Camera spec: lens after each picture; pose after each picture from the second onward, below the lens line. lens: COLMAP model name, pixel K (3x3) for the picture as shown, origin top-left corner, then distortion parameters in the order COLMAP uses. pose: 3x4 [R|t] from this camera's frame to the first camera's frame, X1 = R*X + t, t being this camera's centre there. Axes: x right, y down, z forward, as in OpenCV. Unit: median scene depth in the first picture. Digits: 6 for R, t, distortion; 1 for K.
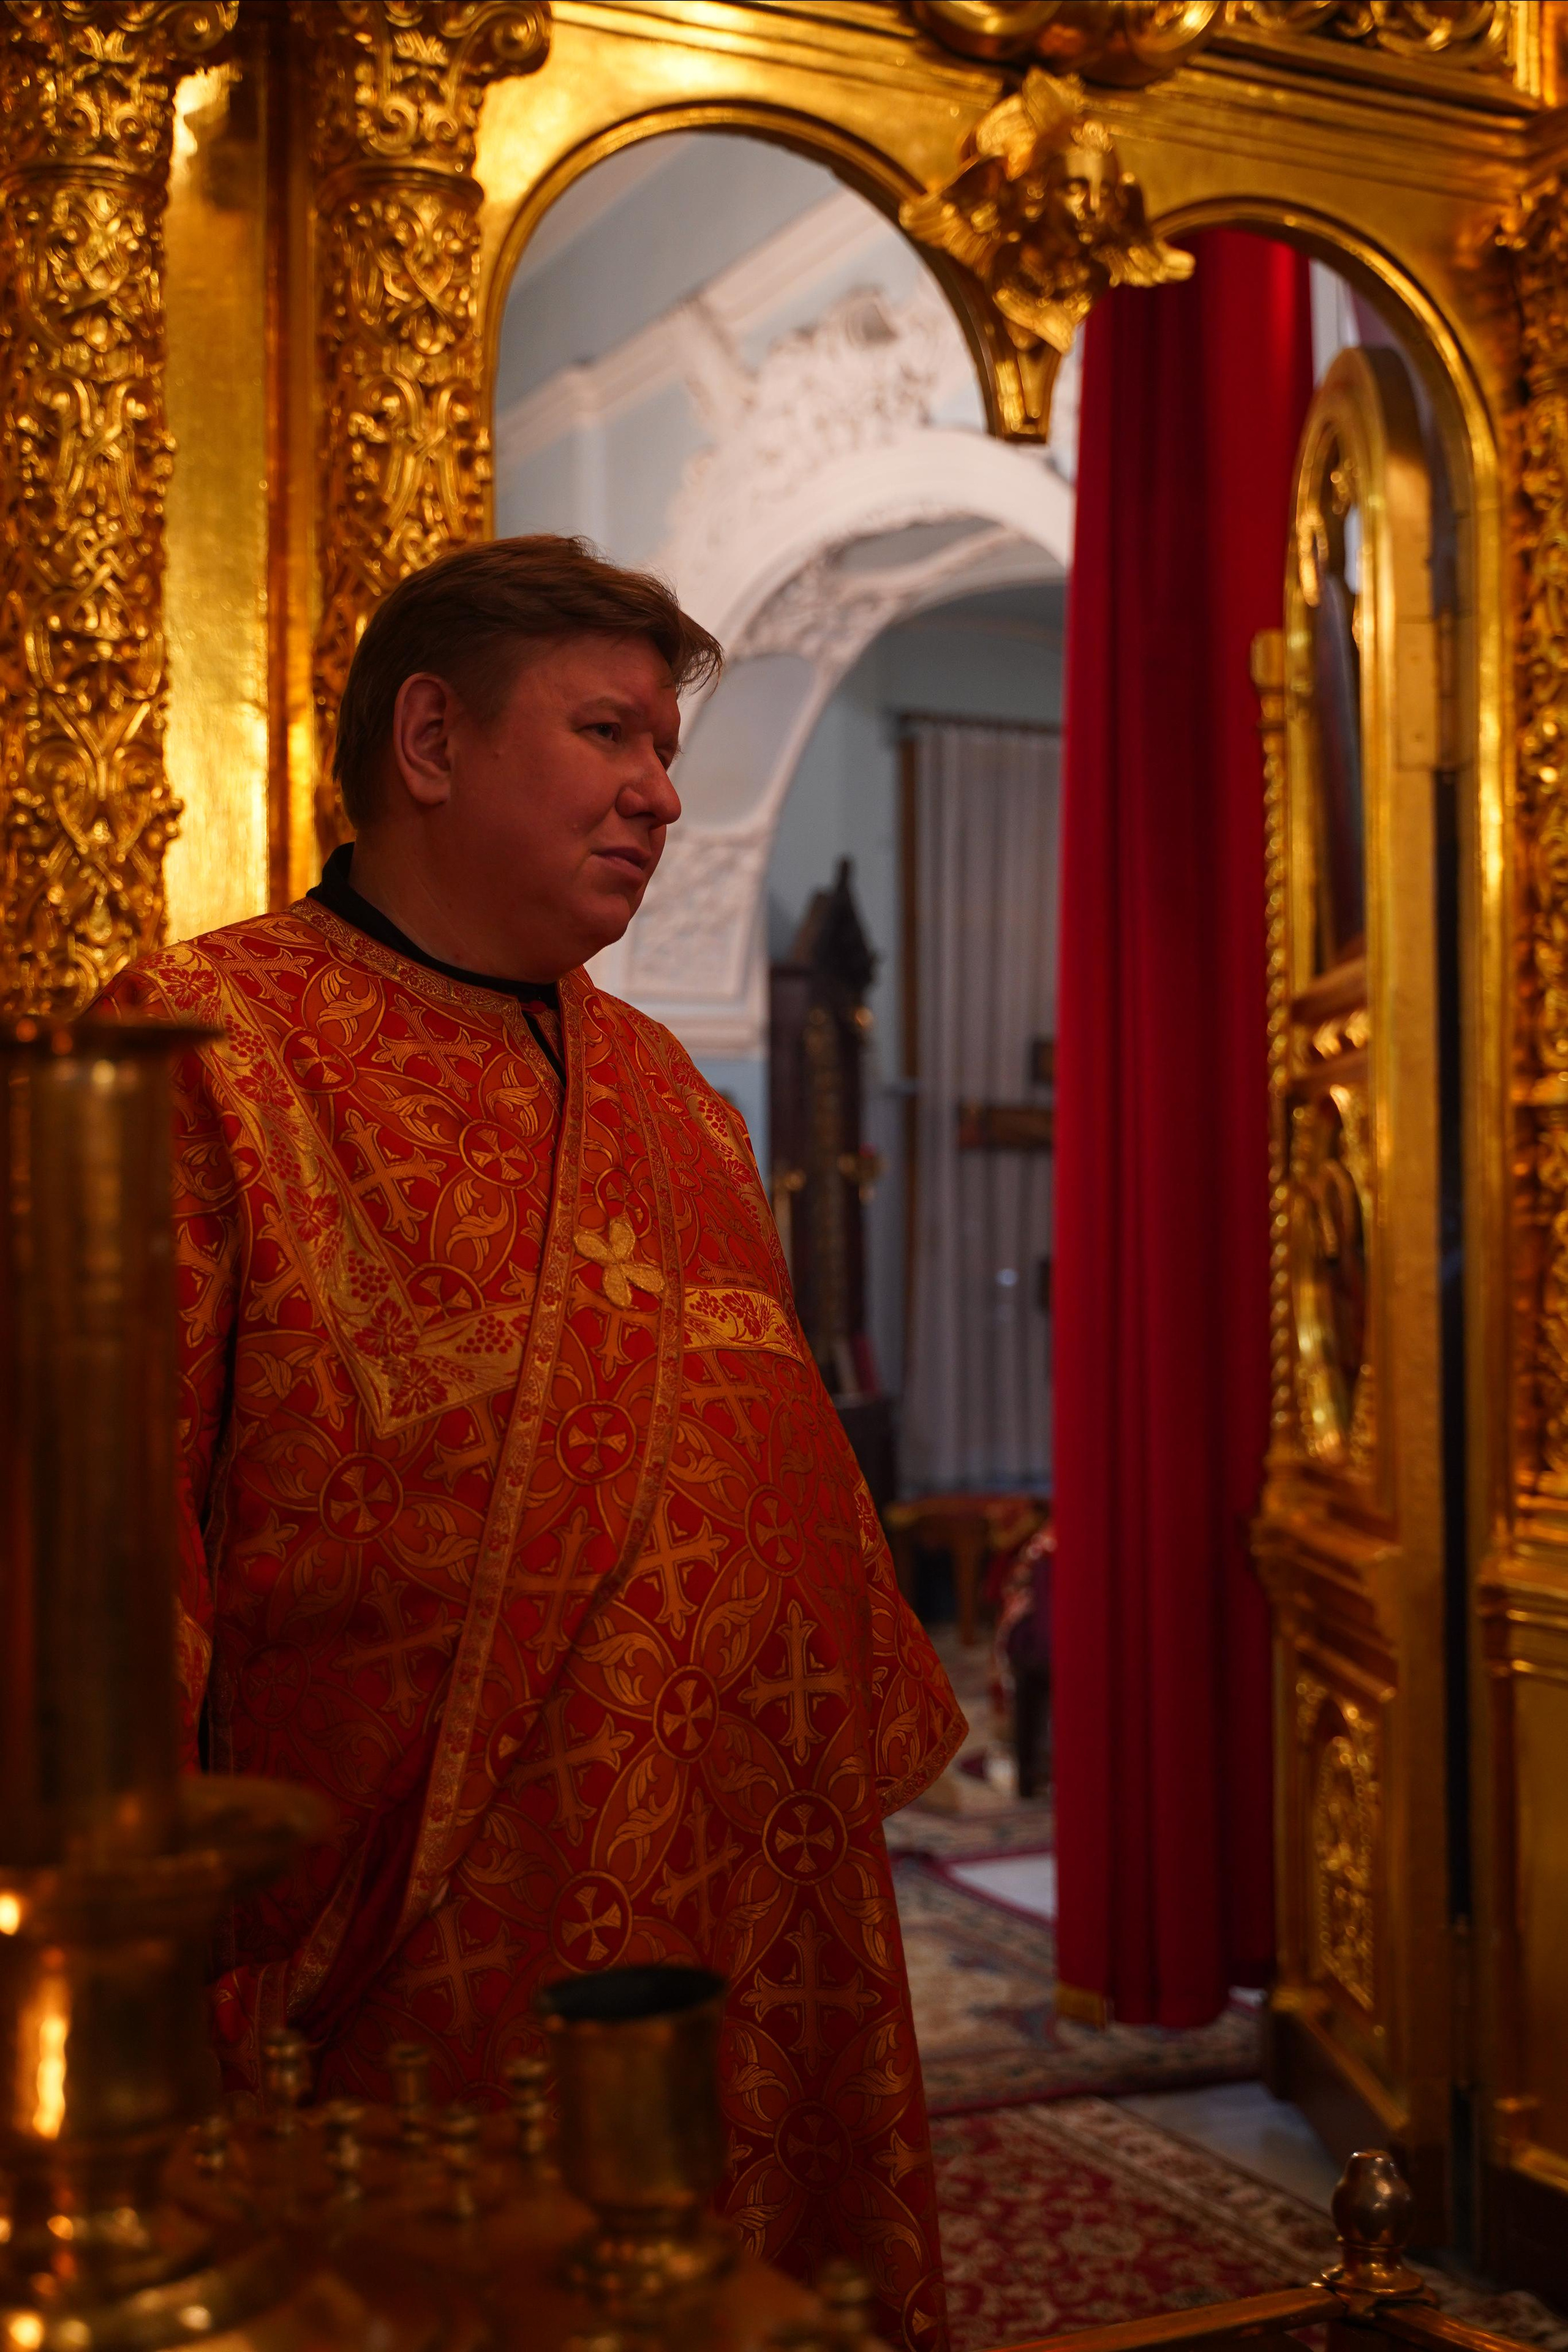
lens RADIAL K [[2839.7, 0, 738.2], [0, 2839.7, 1167.4], [0, 0, 1]] dist [0.016003, -0.014573]
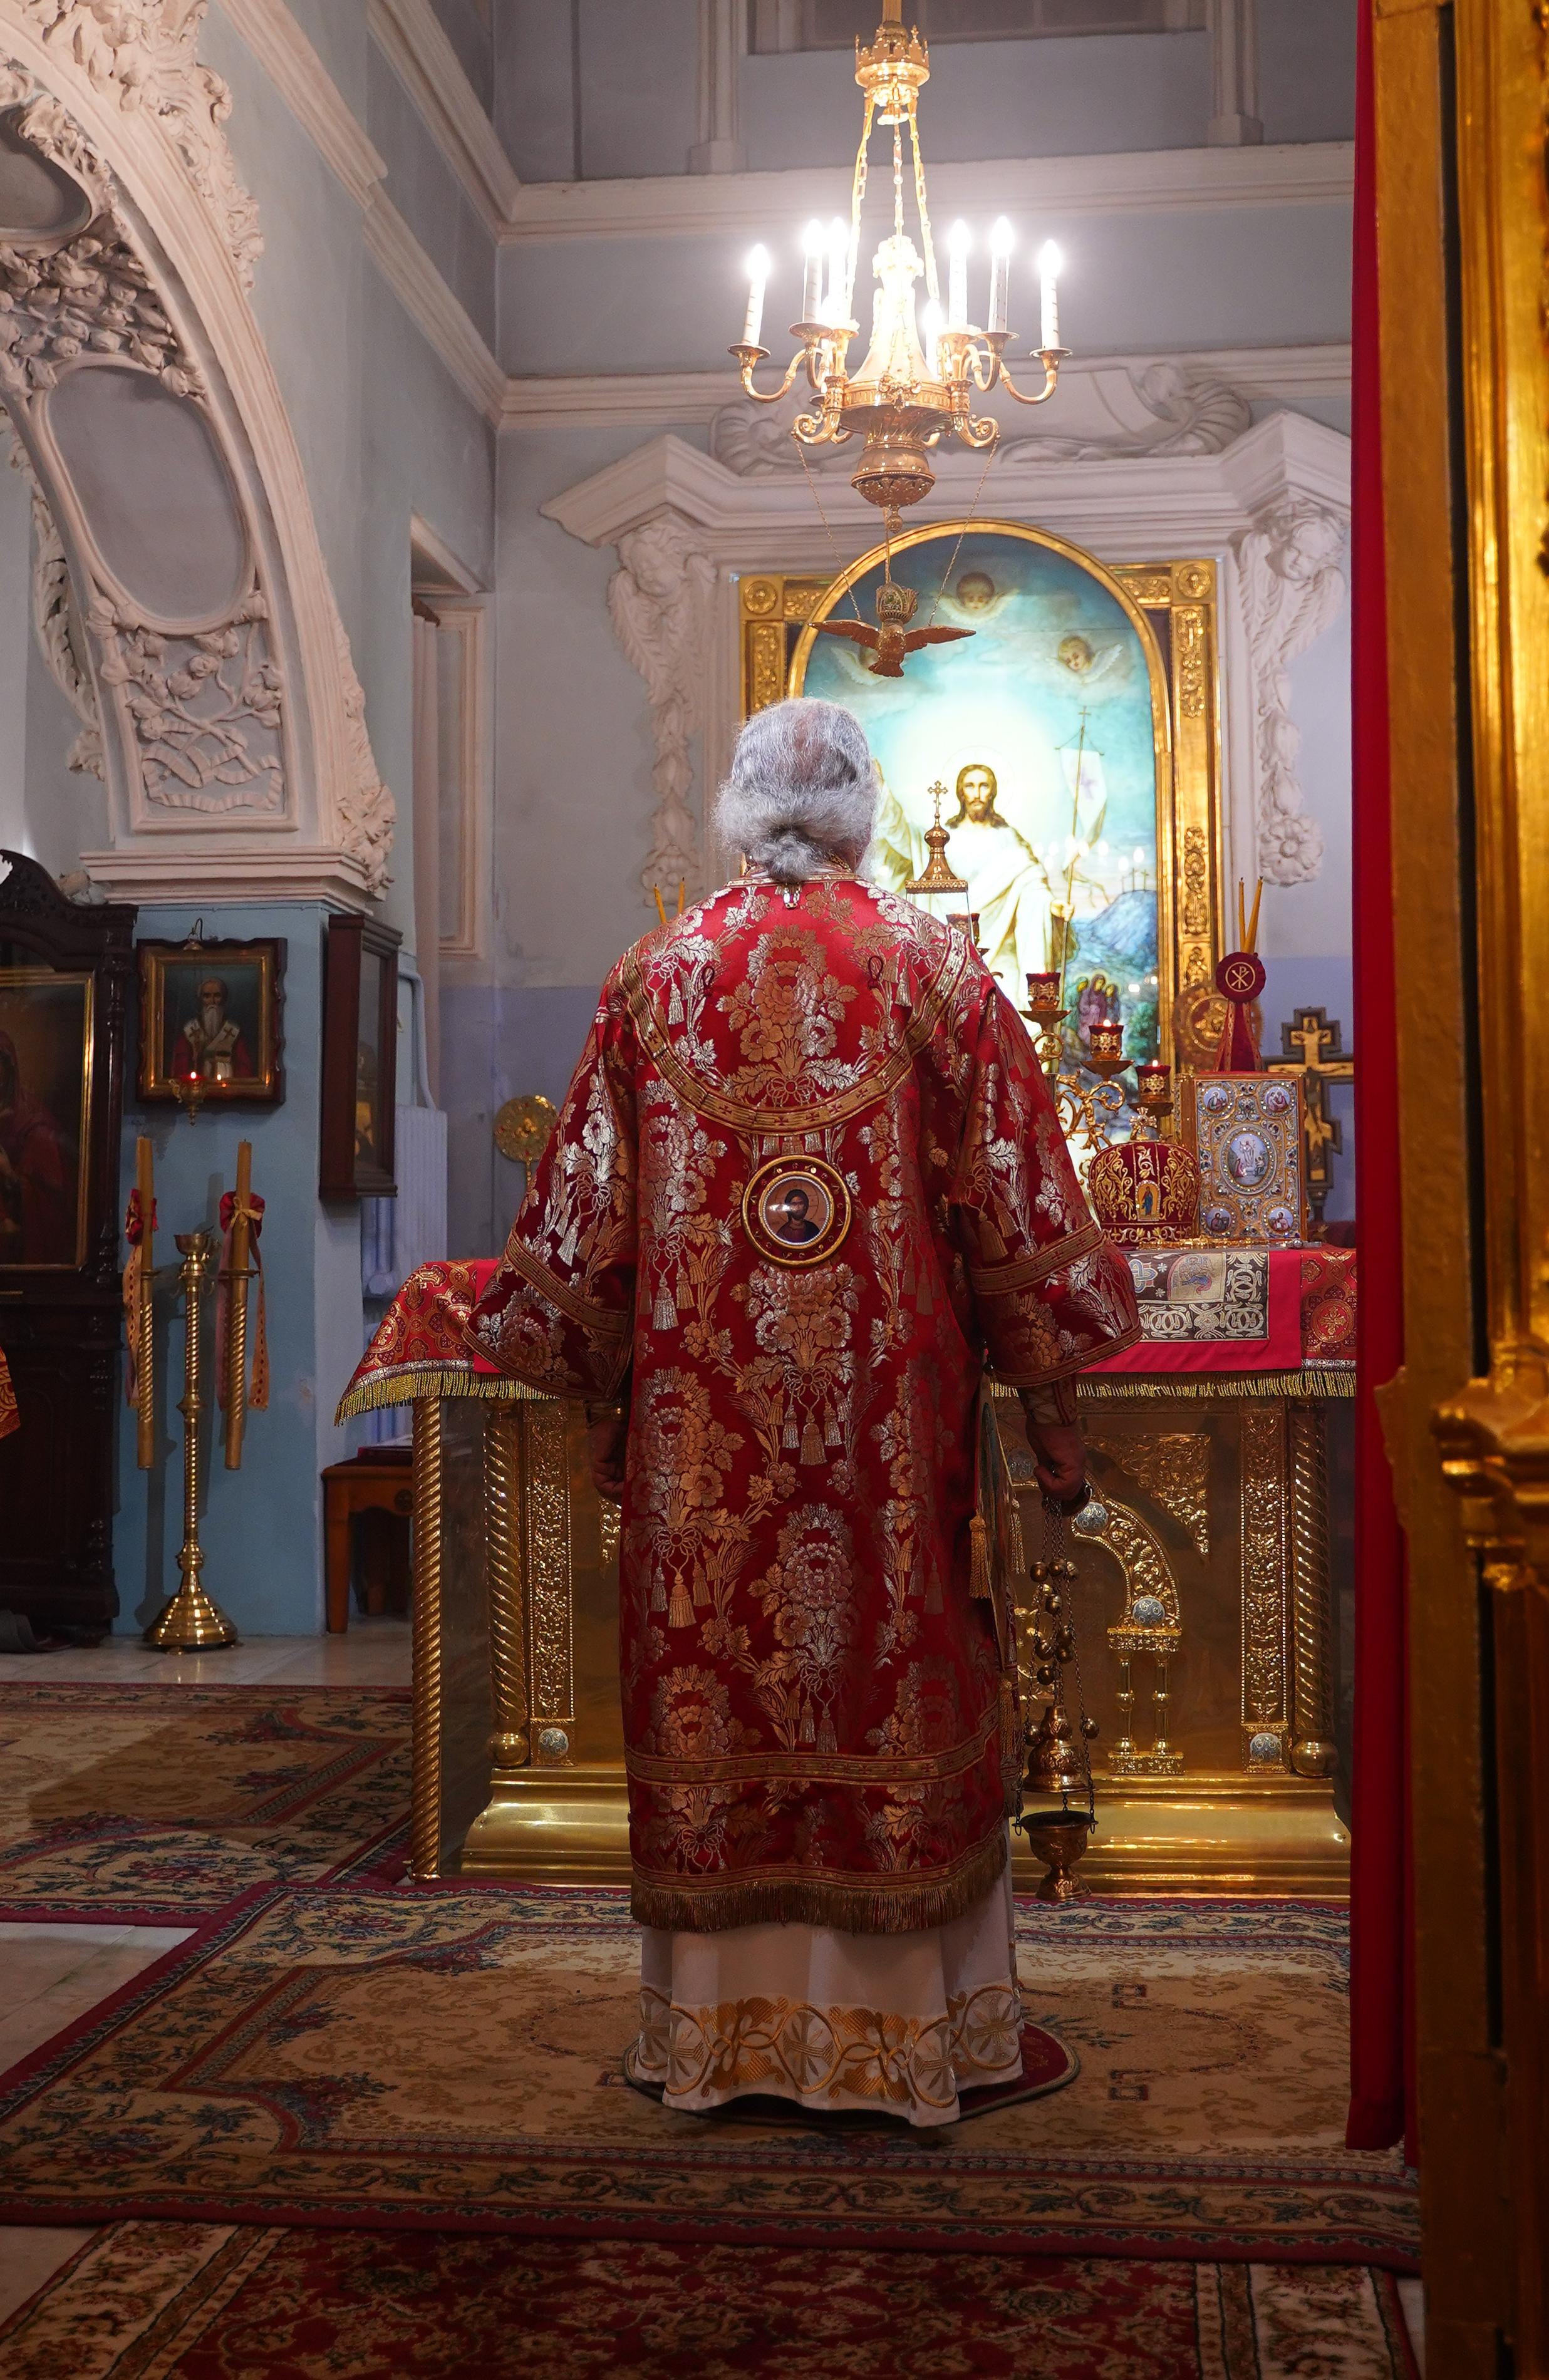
lens RADIAL K [[2979.8, 0, 771.9], [0, 2979.8, 1024.2], [0, 0, 1]] dist [-0.016712, 0.023772]
pose [[0.848143, -0.038520, -0.528365, 0.451455], [0.019118, 0.998929, -0.042138, 0.091332], [0.529422, 0.025638, 0.847971, 0.440108]]
